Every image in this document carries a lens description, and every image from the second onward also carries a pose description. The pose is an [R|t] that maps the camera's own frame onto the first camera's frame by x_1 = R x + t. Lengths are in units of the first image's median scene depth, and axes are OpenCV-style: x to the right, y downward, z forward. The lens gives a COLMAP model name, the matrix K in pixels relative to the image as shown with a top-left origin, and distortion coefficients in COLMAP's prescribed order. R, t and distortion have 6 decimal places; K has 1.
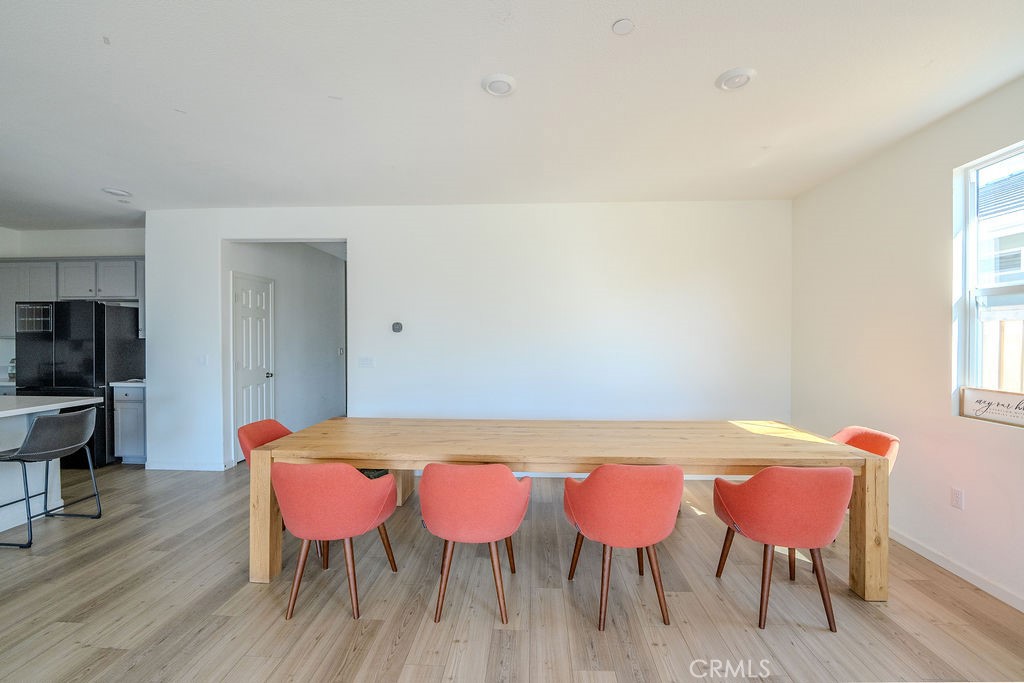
lens RADIAL K [[454.4, 0, 512.3], [0, 454.4, 335.8], [0, 0, 1]] dist [-0.015565, -0.000358]
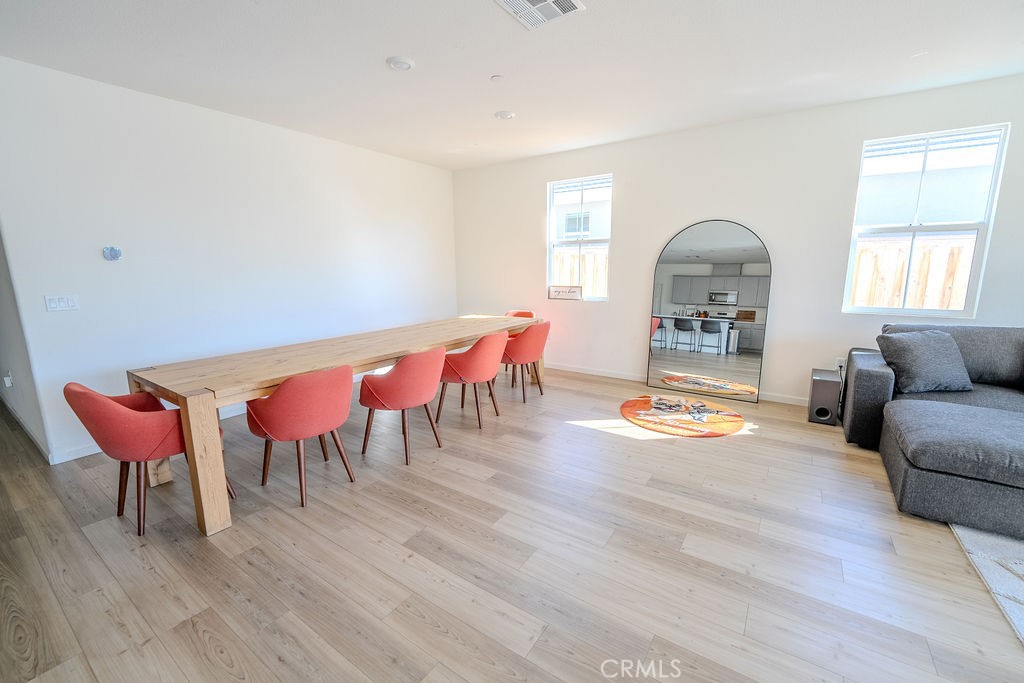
lens RADIAL K [[416.0, 0, 516.8], [0, 416.0, 343.7], [0, 0, 1]] dist [-0.007941, -0.000371]
pose [[0.522972, -0.163925, 0.836438, -0.851041], [0.007908, 0.982223, 0.187552, 0.008481], [-0.852313, -0.091470, 0.514971, 0.046711]]
